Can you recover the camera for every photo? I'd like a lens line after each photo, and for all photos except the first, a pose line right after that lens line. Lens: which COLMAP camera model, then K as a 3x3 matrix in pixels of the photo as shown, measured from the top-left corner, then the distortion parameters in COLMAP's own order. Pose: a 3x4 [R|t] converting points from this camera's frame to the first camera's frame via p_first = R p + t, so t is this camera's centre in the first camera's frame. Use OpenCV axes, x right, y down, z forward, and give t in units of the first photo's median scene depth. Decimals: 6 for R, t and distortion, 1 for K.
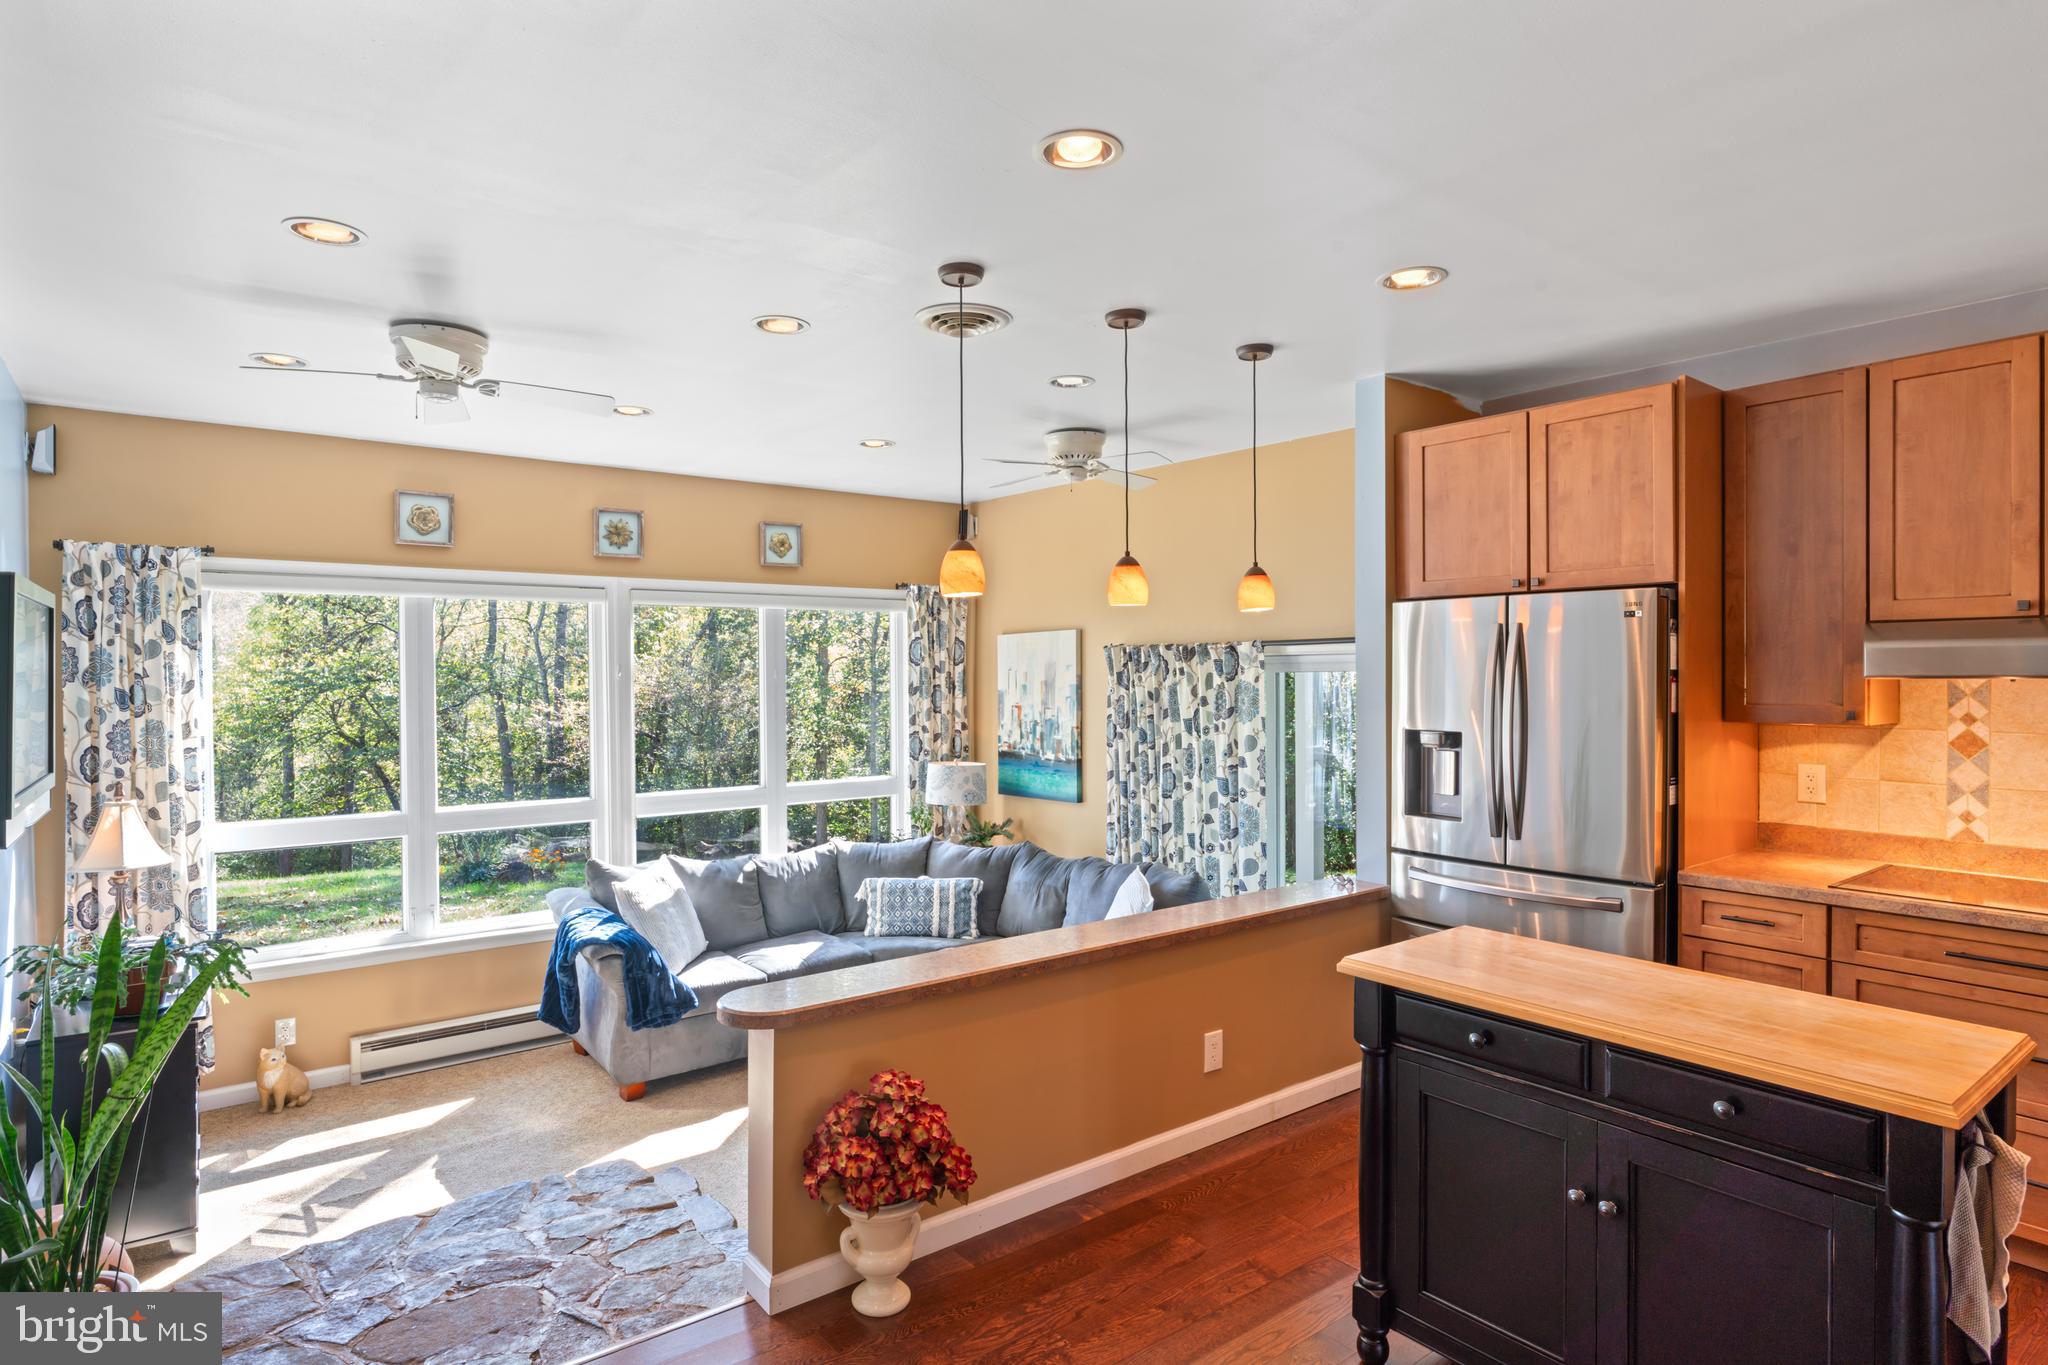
lens RADIAL K [[1108.5, 0, 1019.1], [0, 1108.5, 684.9], [0, 0, 1]] dist [-0.007248, 0.003398]
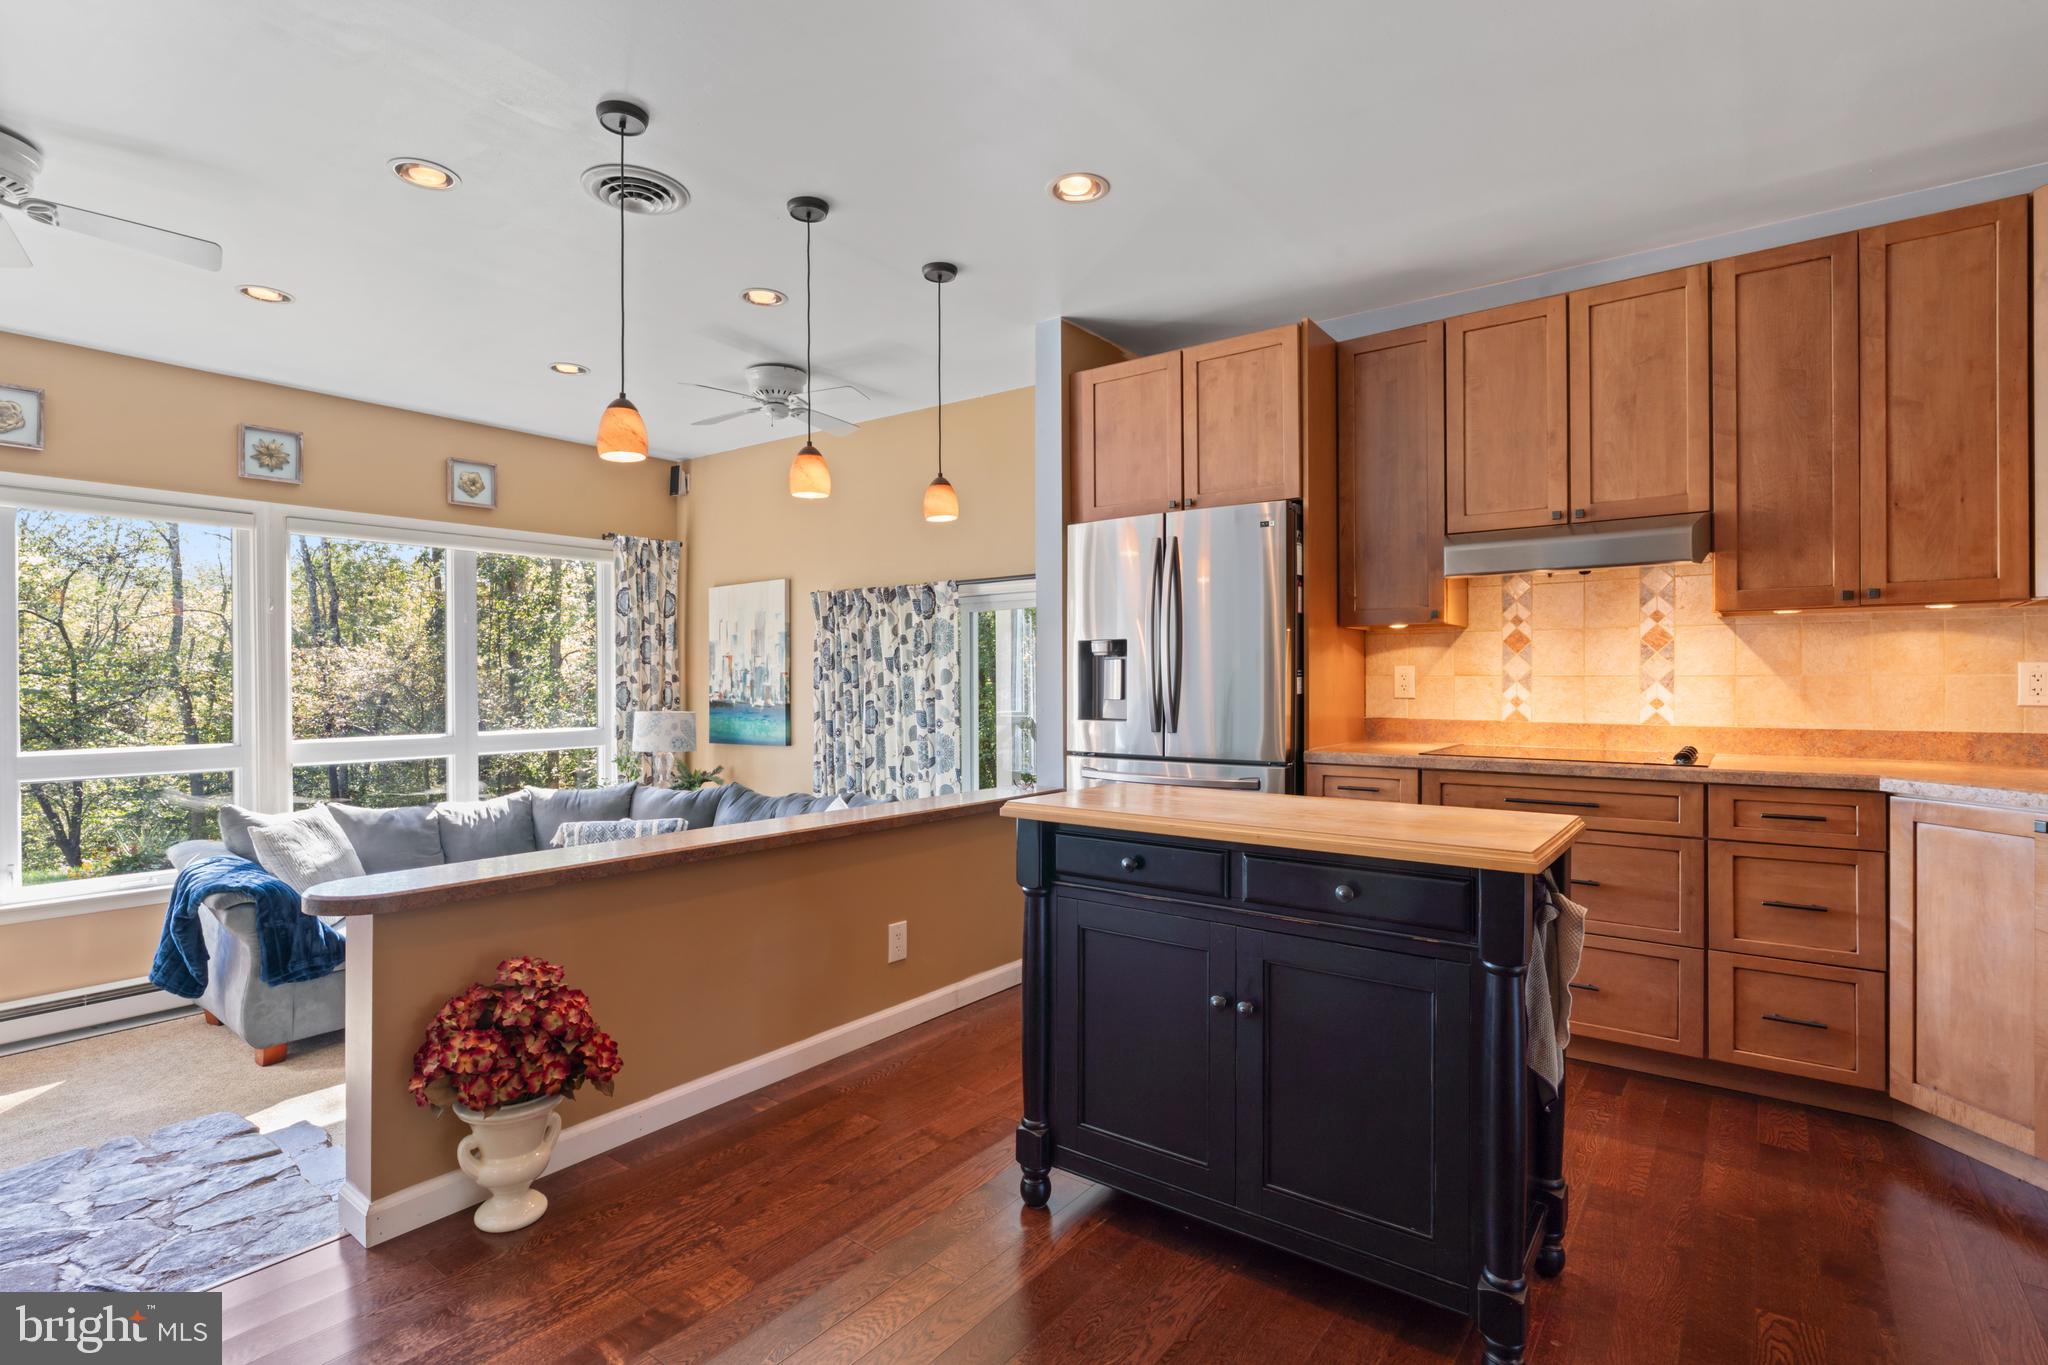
lens RADIAL K [[985.4, 0, 1026.9], [0, 985.4, 680.8], [0, 0, 1]] dist [-0.011962, 0.003697]
pose [[0.965411, 0.001766, 0.260726, 0.051777], [0.001080, 0.999941, -0.010772, 0.097119], [-0.260730, 0.010681, 0.965353, 0.088043]]
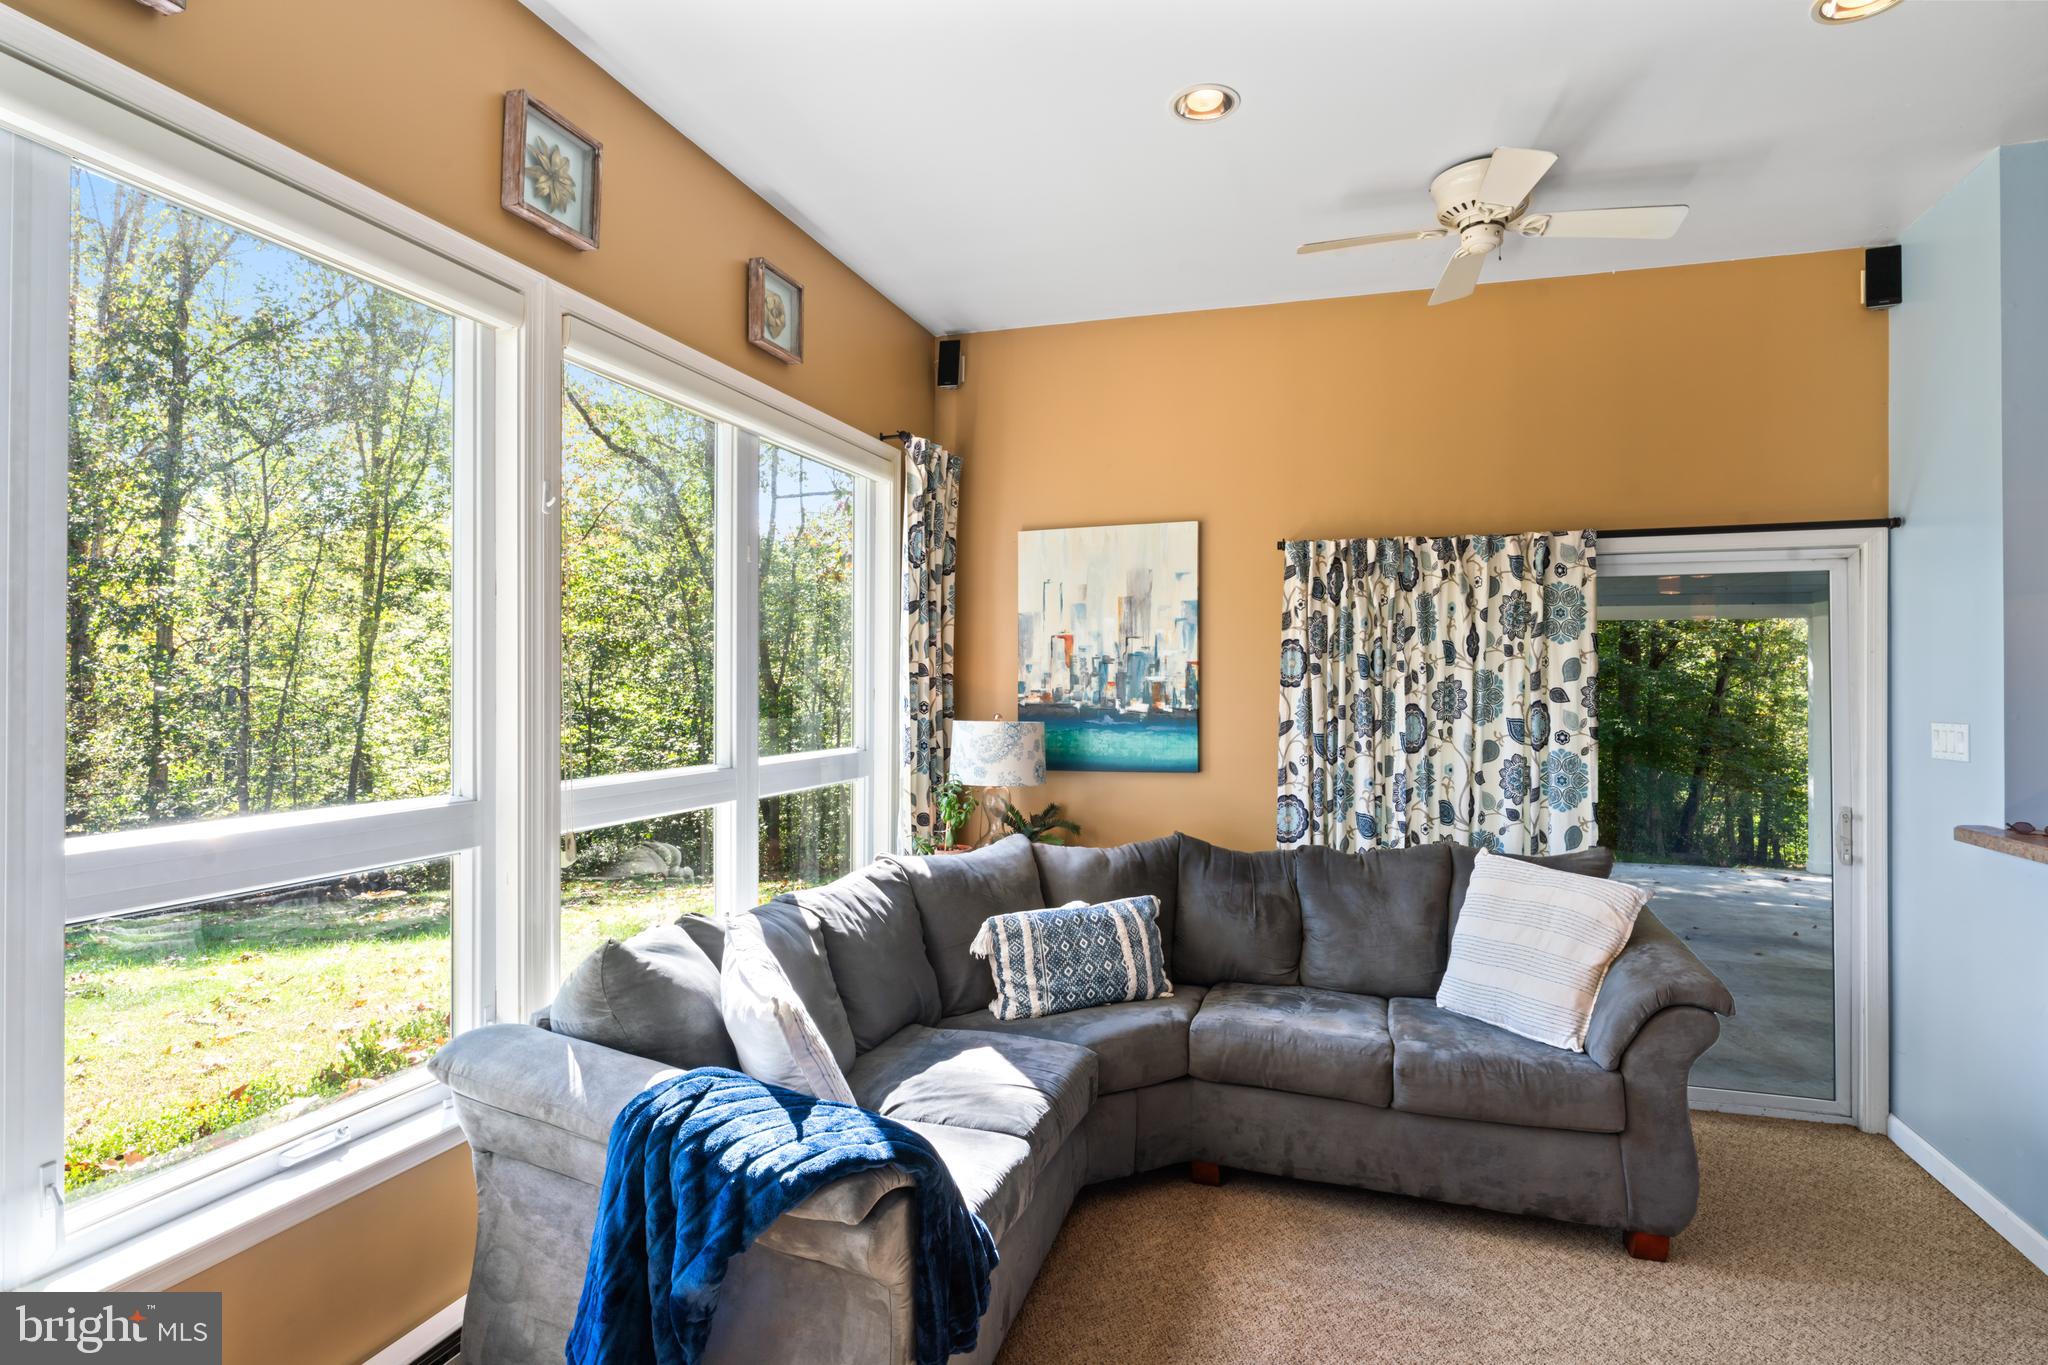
lens RADIAL K [[1027.9, 0, 1018.6], [0, 1027.9, 682.7], [0, 0, 1]] dist [-0.006052, -0.000272]
pose [[0.829867, 0.010836, 0.557855, -0.693396], [-0.002816, 0.999880, -0.015233, 0.106195], [-0.557954, 0.011070, 0.829798, 0.925137]]
